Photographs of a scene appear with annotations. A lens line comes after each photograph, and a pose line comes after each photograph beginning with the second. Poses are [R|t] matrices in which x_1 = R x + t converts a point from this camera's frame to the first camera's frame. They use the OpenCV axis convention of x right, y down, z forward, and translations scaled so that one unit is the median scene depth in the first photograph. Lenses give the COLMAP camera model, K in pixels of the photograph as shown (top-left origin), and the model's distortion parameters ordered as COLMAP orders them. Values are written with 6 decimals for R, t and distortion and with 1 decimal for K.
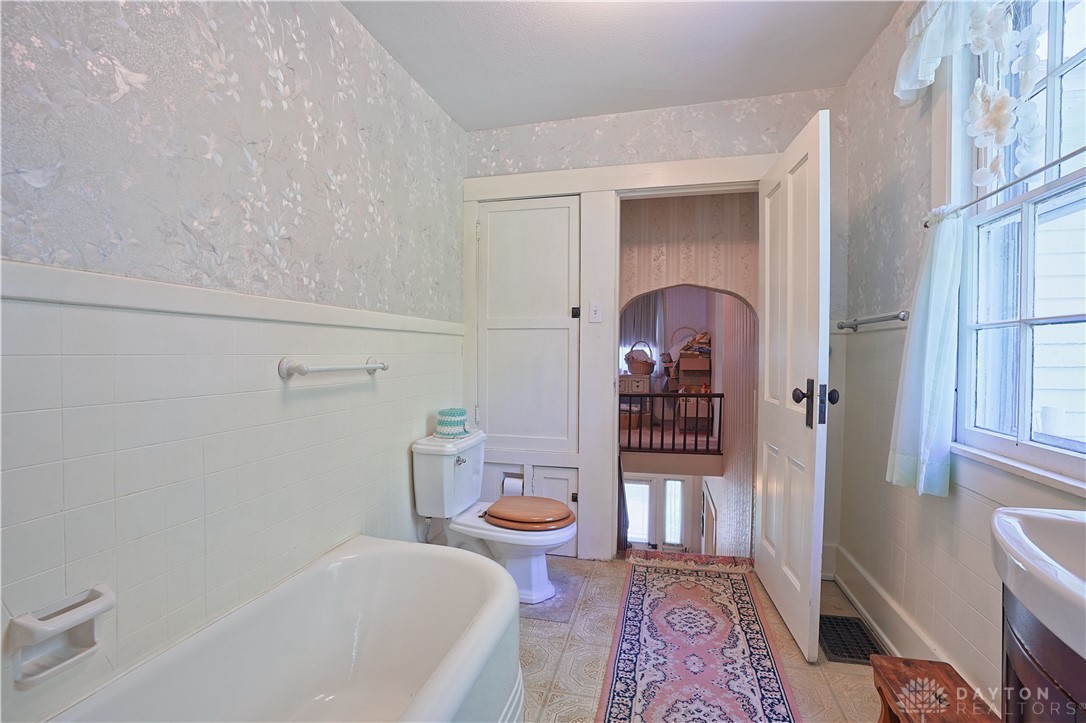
lens RADIAL K [[497.8, 0, 540.4], [0, 497.8, 358.6], [0, 0, 1]] dist [-0.068099, 0.024940]
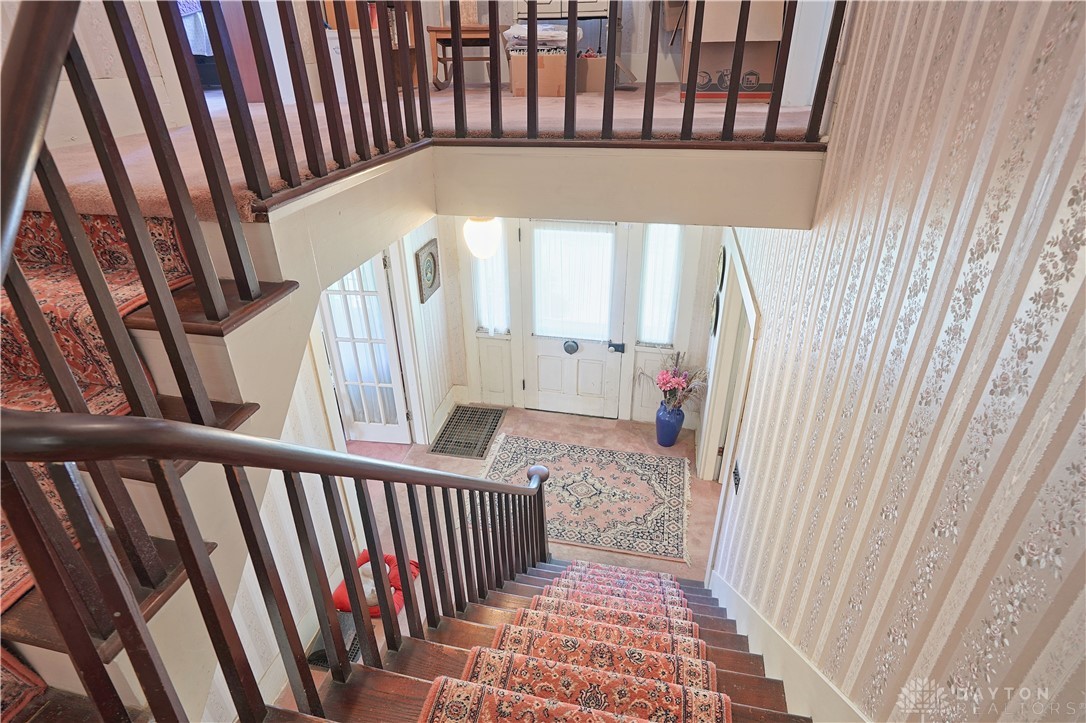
lens RADIAL K [[587.0, 0, 537.5], [0, 587.0, 360.1], [0, 0, 1]] dist [-0.021356, 0.001306]
pose [[0.999049, -0.040601, 0.015870, 0.137684], [0.028323, 0.881297, 0.471713, 0.096110], [-0.033139, -0.470815, 0.881609, 0.454784]]
